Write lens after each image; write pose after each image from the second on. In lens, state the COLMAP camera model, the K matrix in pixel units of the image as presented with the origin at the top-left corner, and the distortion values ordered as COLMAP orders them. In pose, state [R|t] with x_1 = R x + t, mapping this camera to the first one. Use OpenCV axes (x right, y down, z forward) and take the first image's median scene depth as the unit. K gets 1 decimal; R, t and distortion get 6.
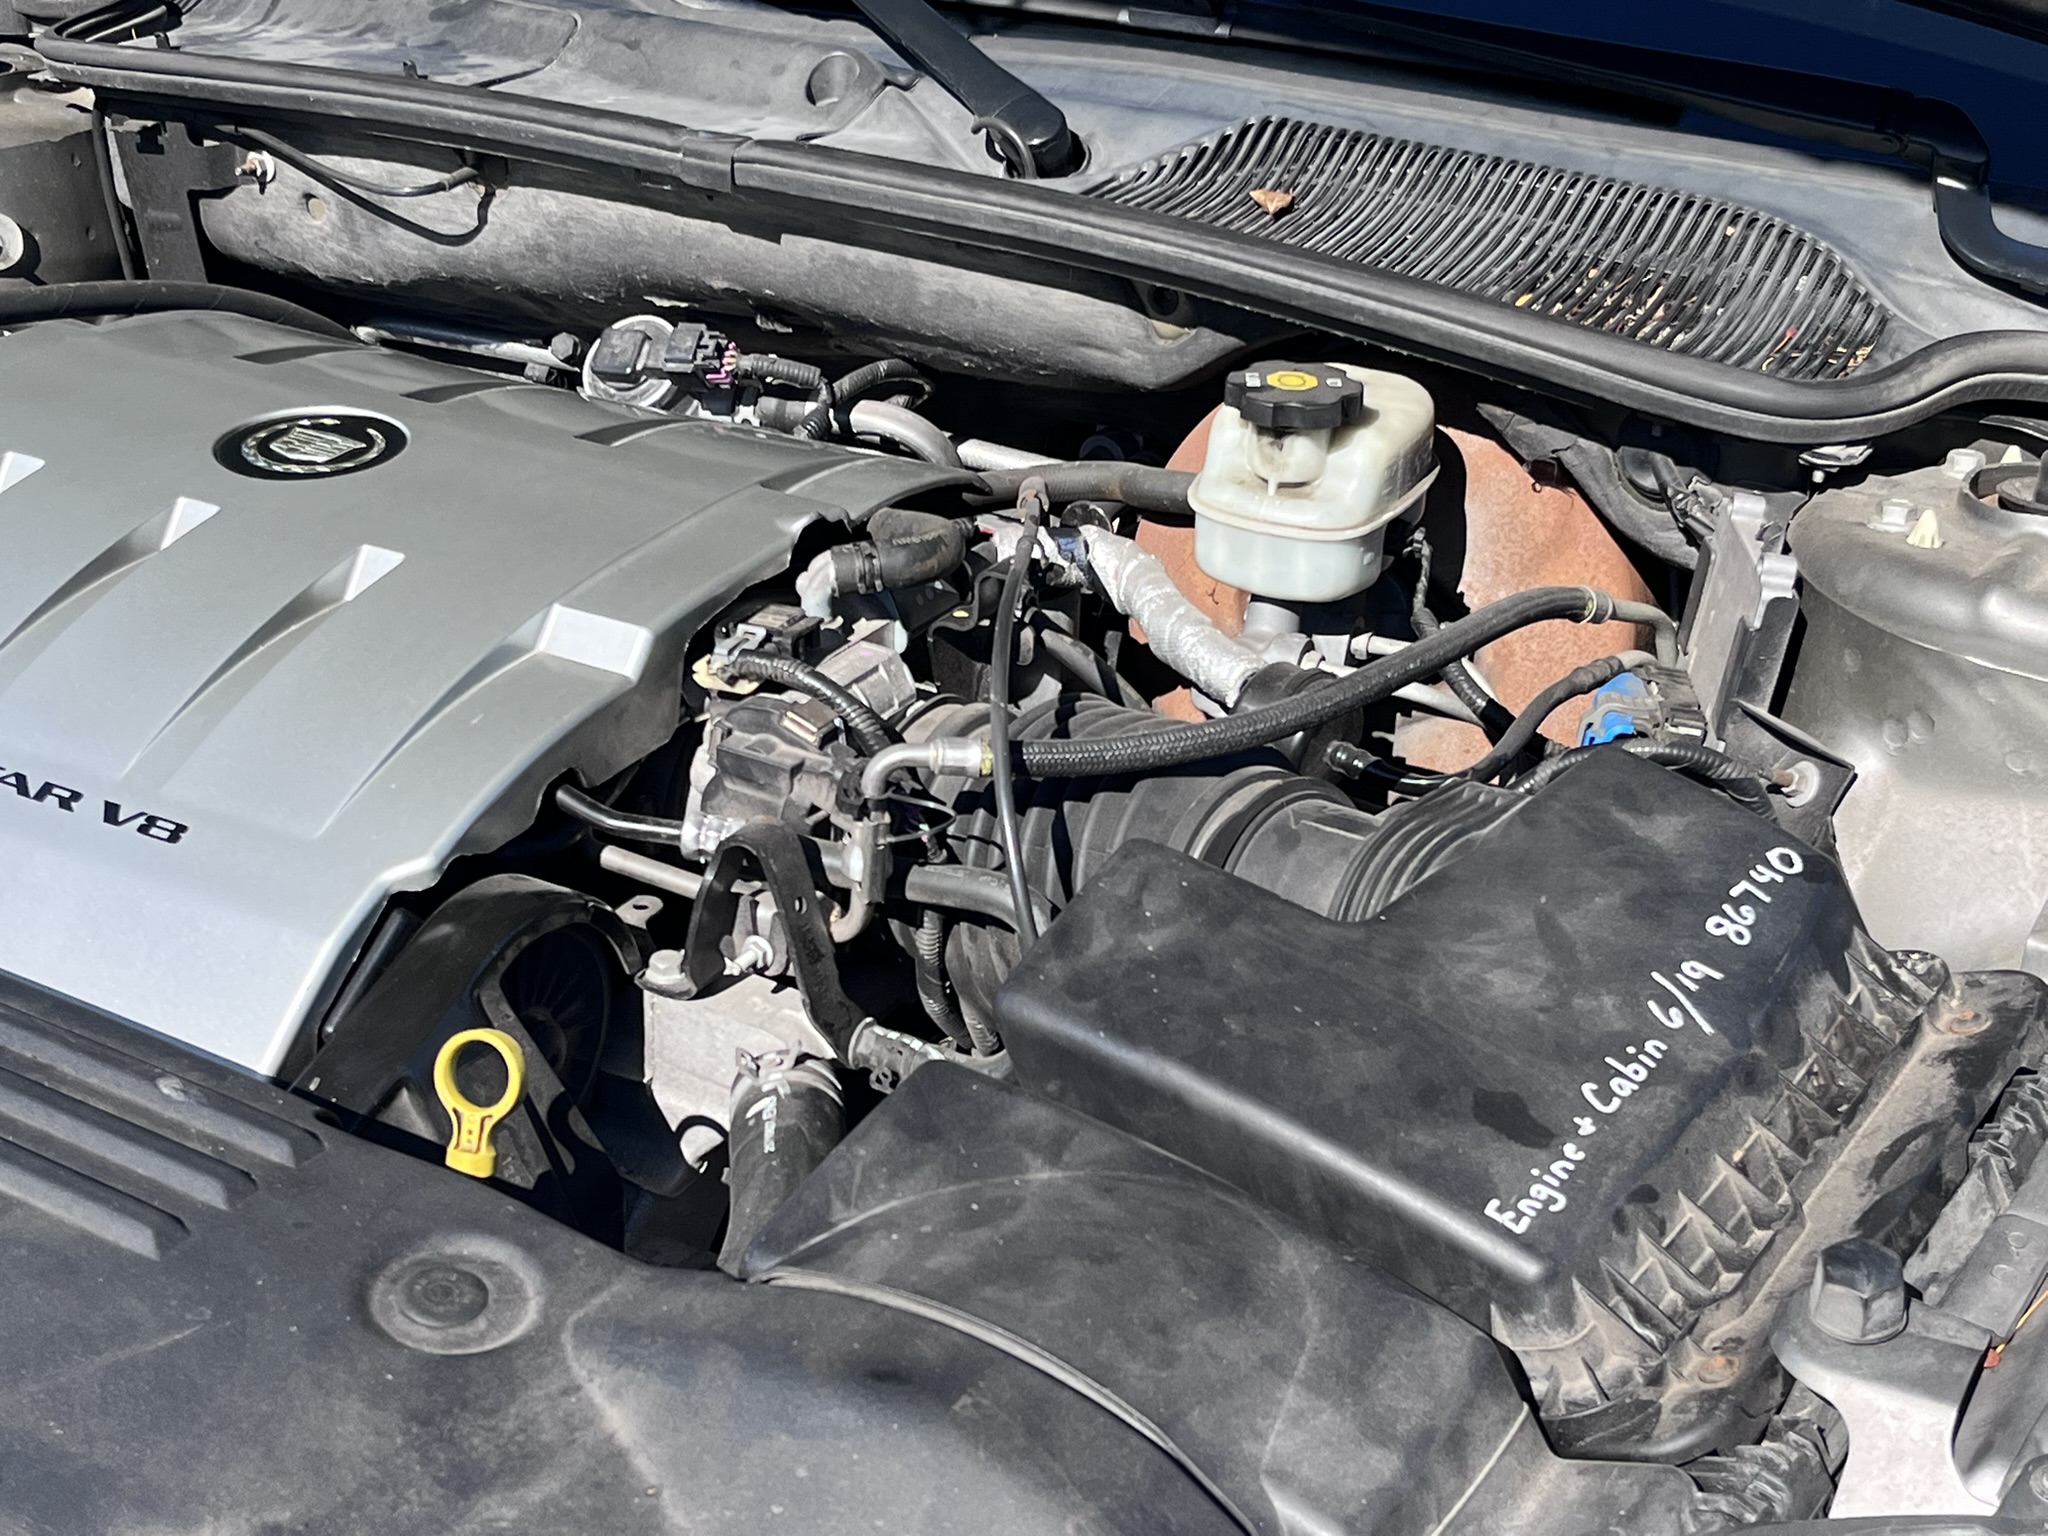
lens RADIAL K [[3086.2, 0, 1039.1], [0, 3086.2, 768.6], [0, 0, 1]] dist [0.195580, -0.861137]
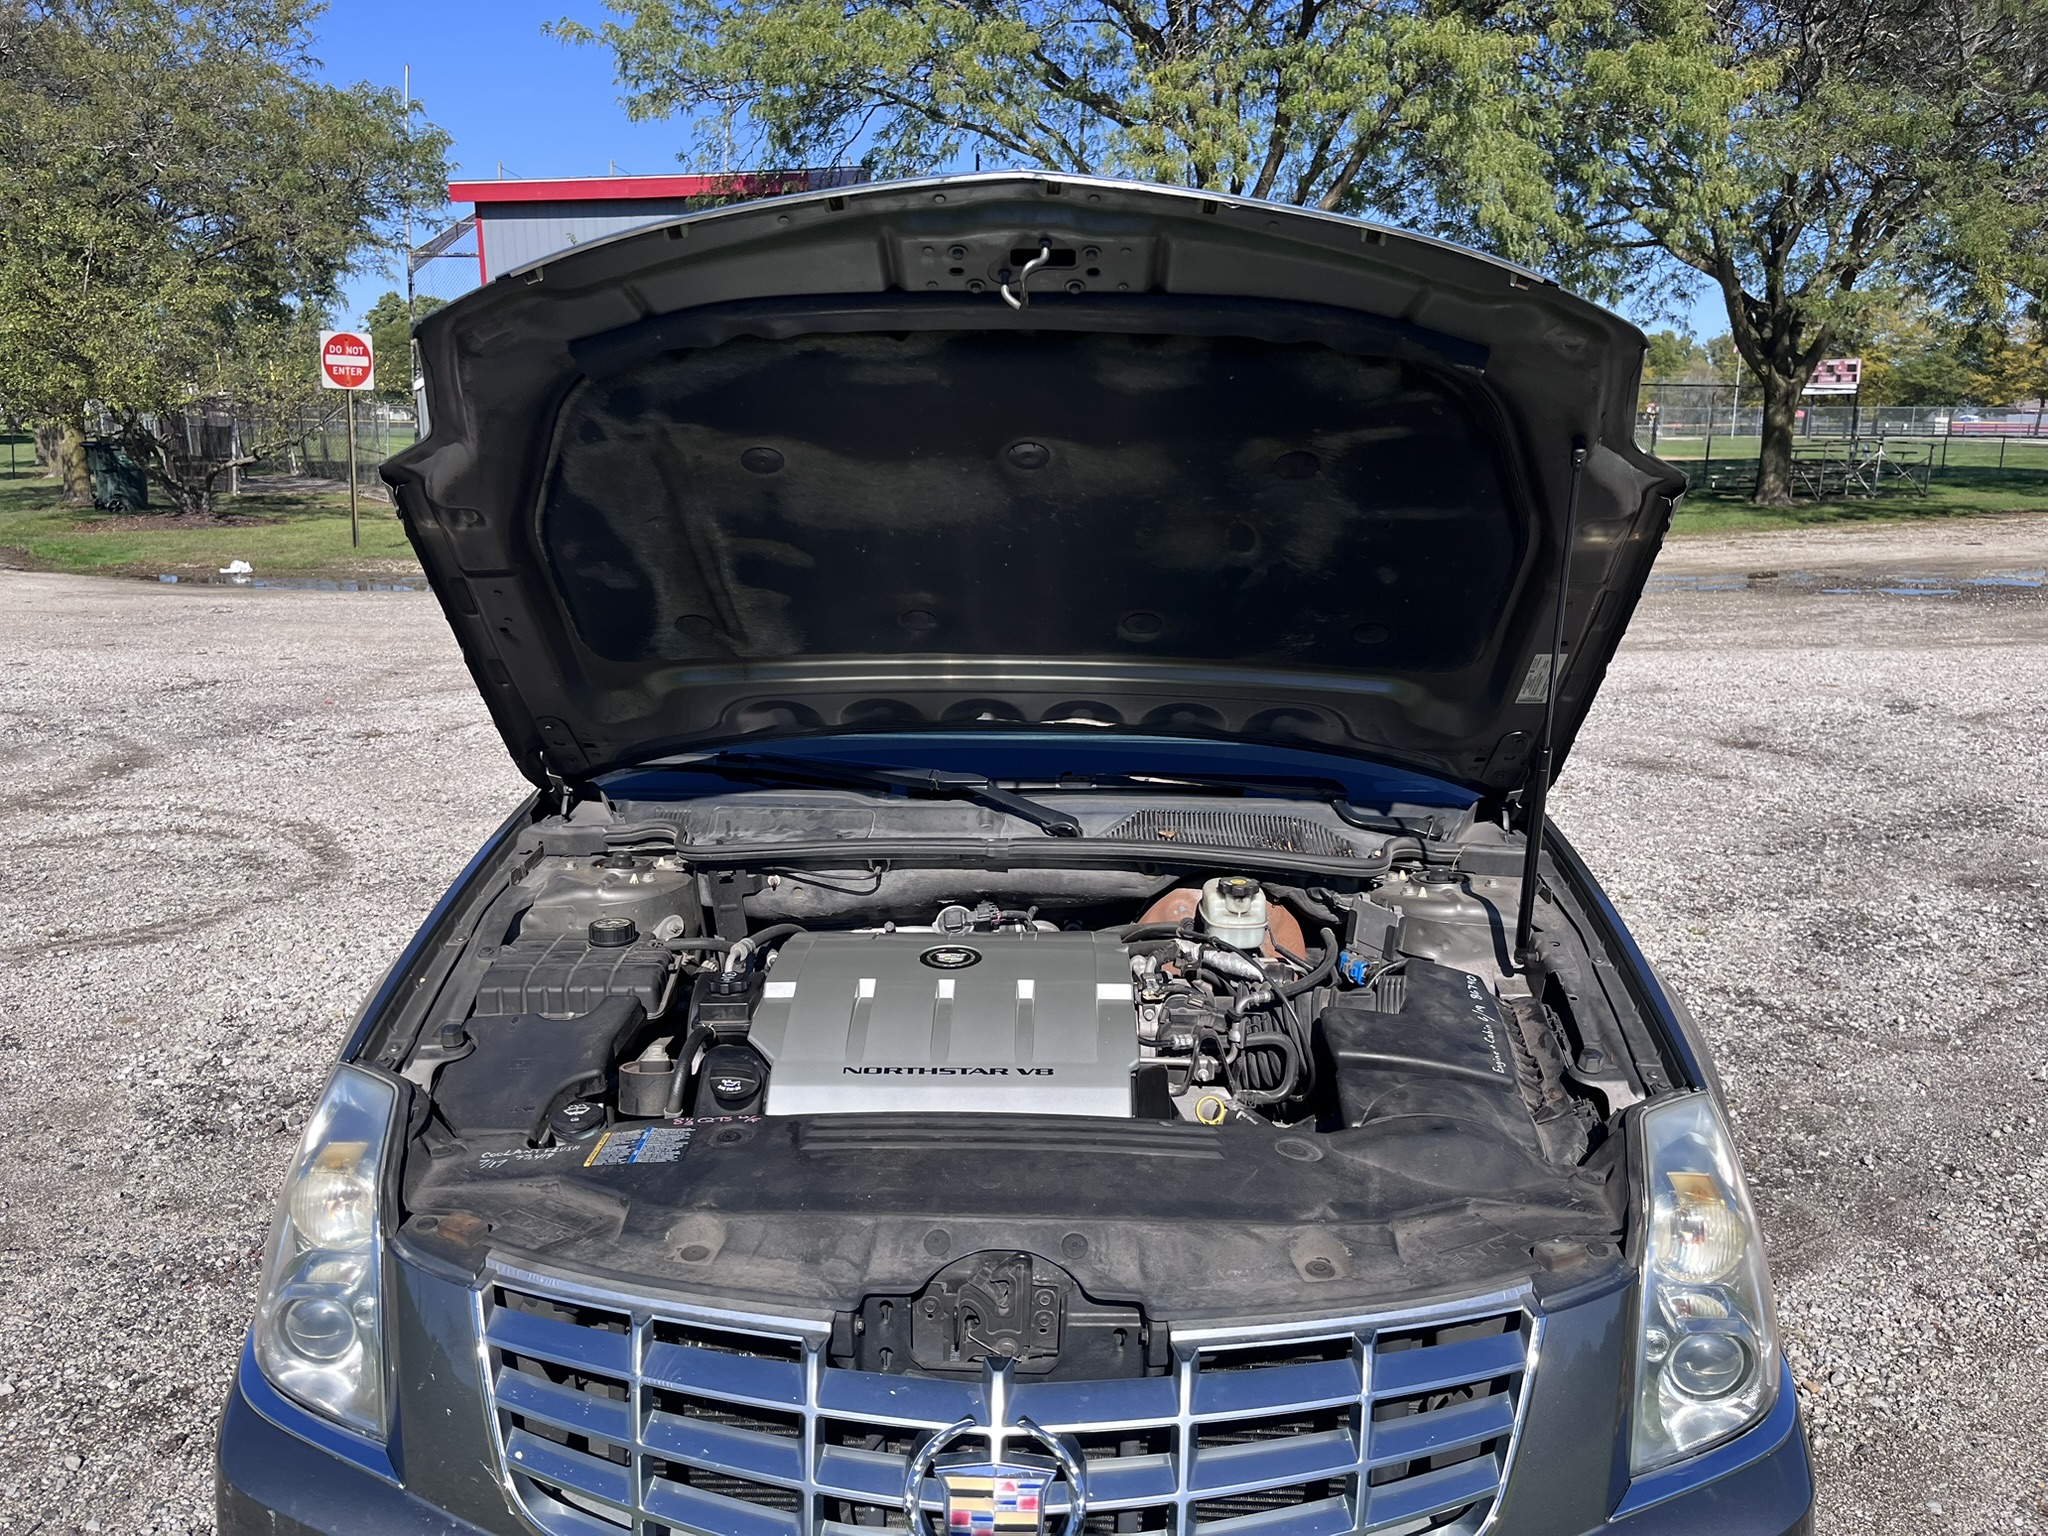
lens RADIAL K [[1545.6, 0, 1024.0], [0, 1545.6, 768.0], [0, 0, 1]] dist [0.114613, -0.294709]
pose [[0.880501, -0.121932, 0.458095, -0.727260], [0.224039, 0.958656, -0.175457, -0.002998], [-0.417762, 0.257121, 0.871415, -0.312573]]
